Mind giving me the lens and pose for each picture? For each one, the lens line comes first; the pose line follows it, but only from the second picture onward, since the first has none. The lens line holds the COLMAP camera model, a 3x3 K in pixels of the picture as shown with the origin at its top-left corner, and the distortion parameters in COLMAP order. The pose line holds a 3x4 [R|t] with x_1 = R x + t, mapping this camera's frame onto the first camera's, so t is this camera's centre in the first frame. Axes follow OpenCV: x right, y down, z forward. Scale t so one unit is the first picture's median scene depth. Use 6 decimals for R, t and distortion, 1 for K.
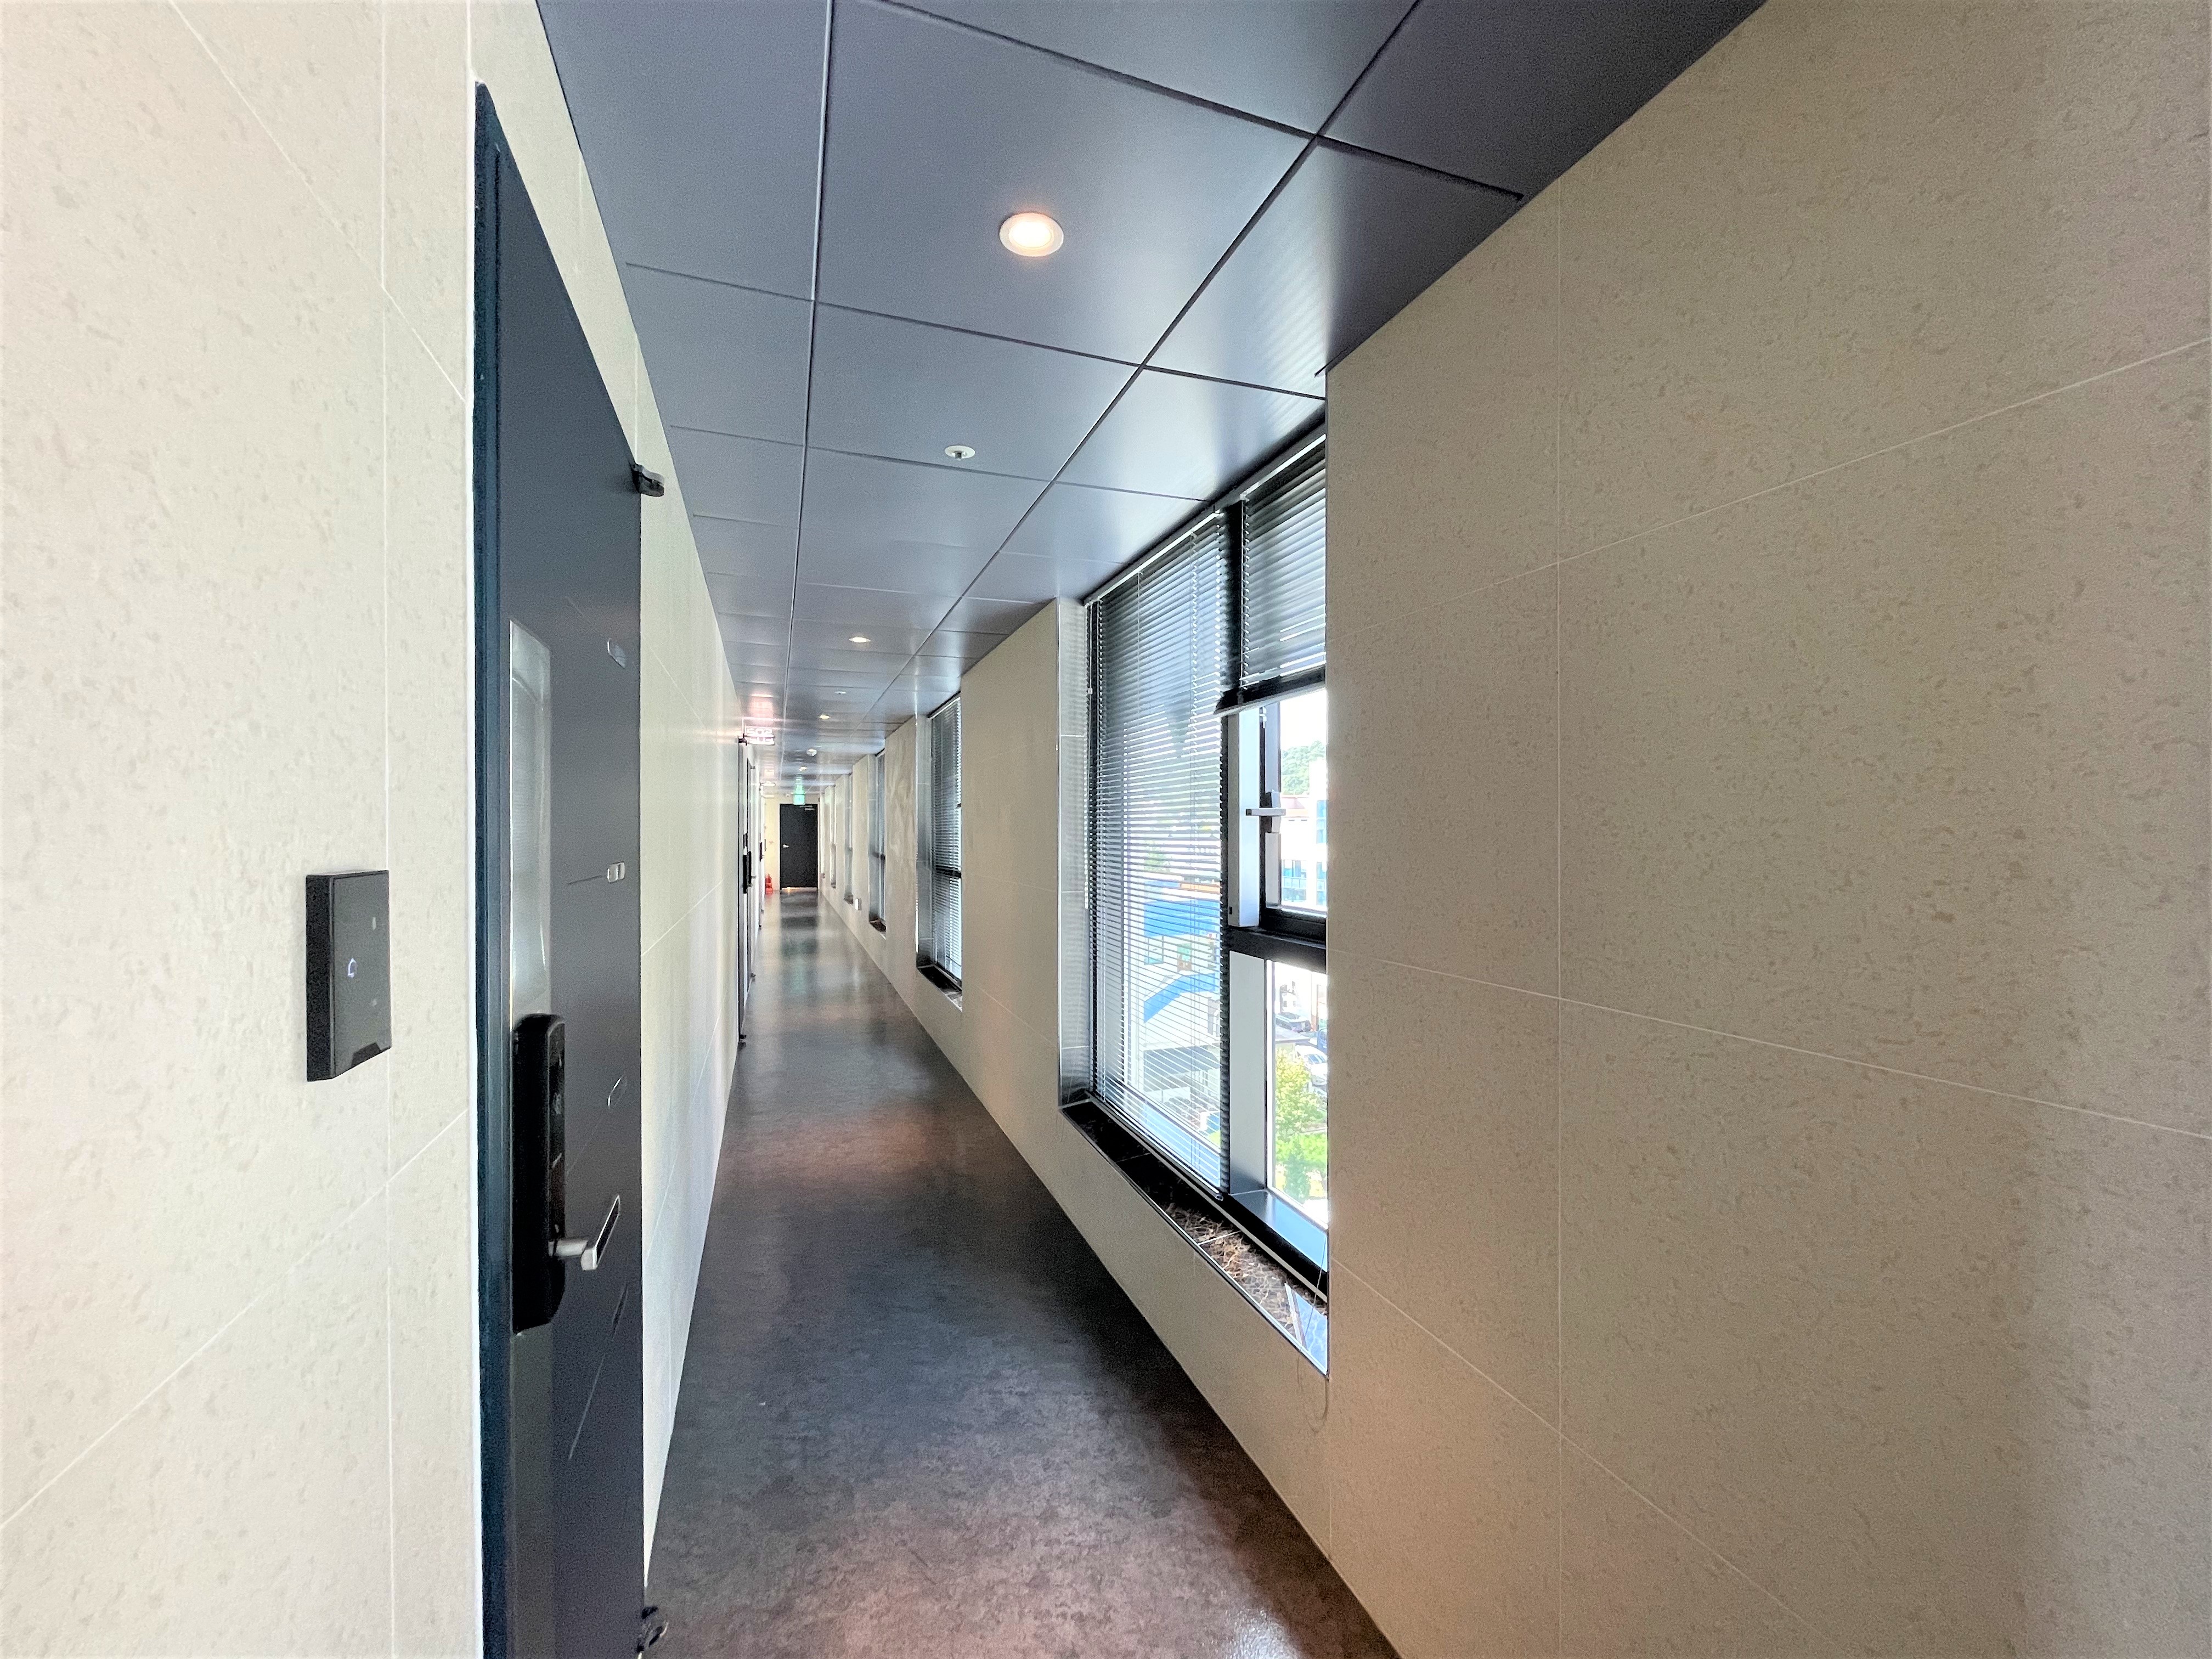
lens RADIAL K [[867.5, 0, 1100.7], [0, 867.5, 828.2], [0, 0, 1]] dist [-0.000214, 0.000268]
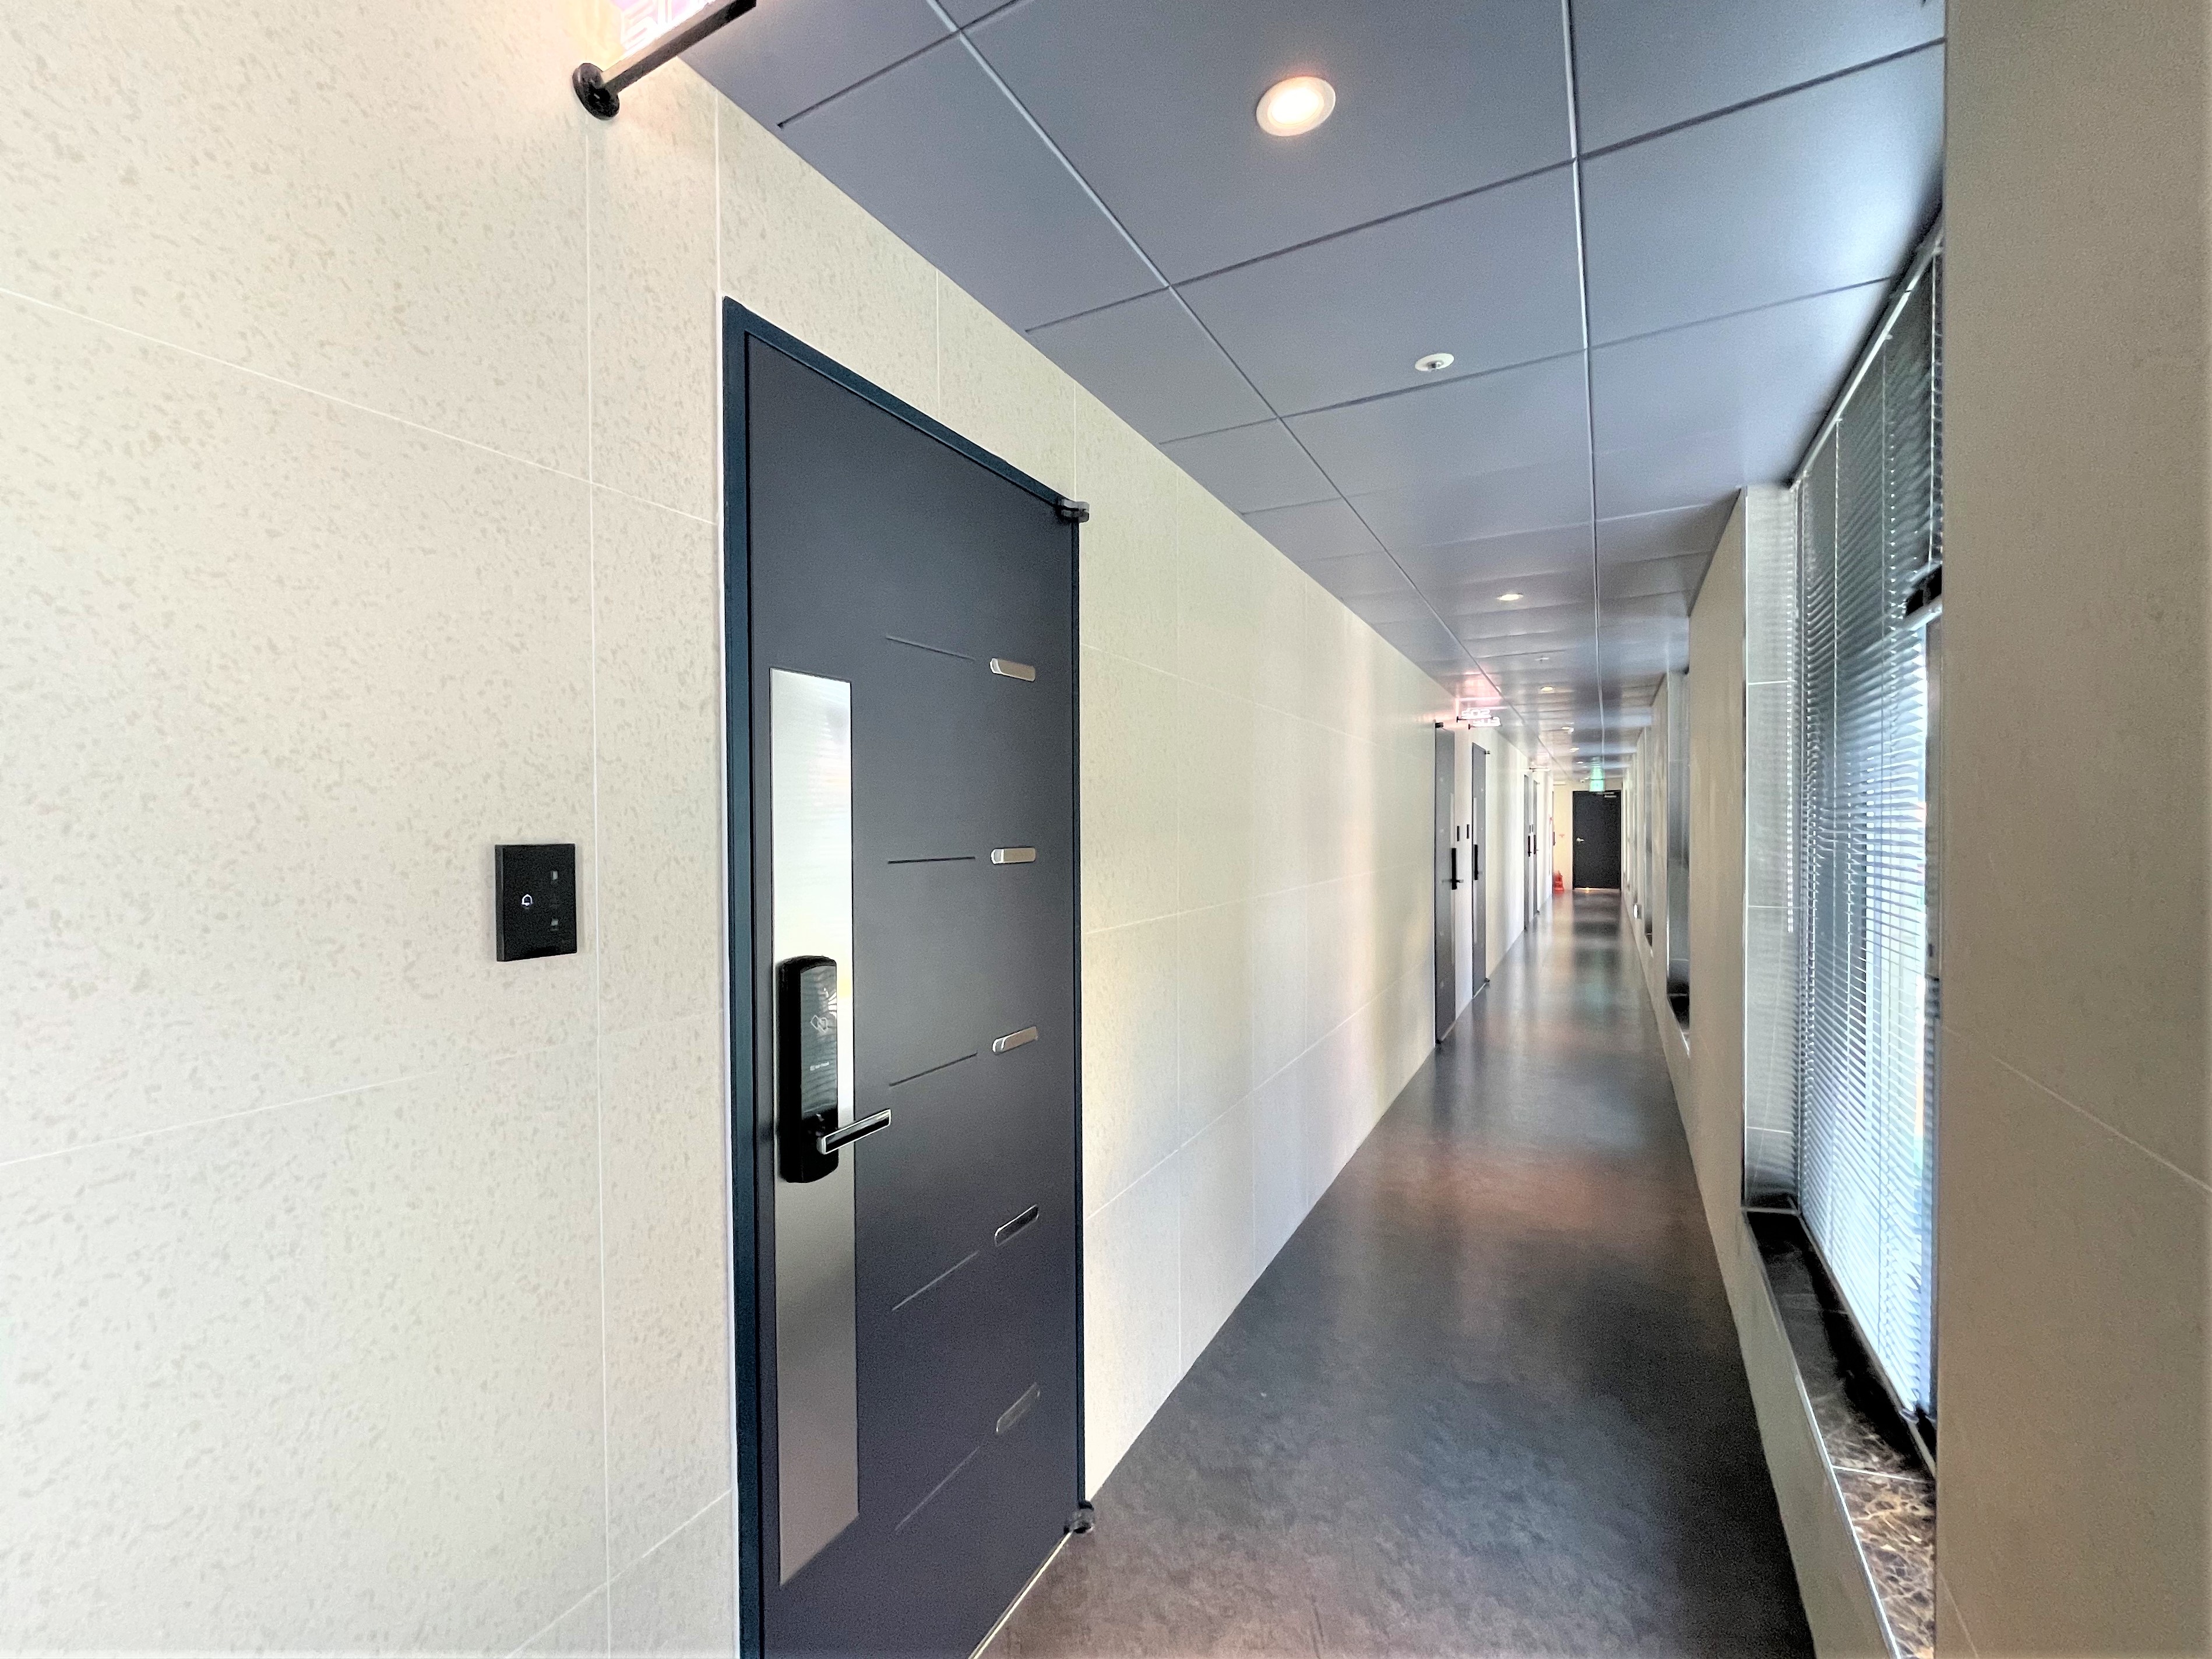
lens RADIAL K [[943.6, 0, 1093.4], [0, 943.6, 836.3], [0, 0, 1]] dist [0.000534, -0.000709]
pose [[0.648487, 0.006567, -0.761198, 0.297100], [0.006466, 0.999879, 0.014134, 0.003868], [0.761199, -0.014088, 0.648366, 0.151120]]
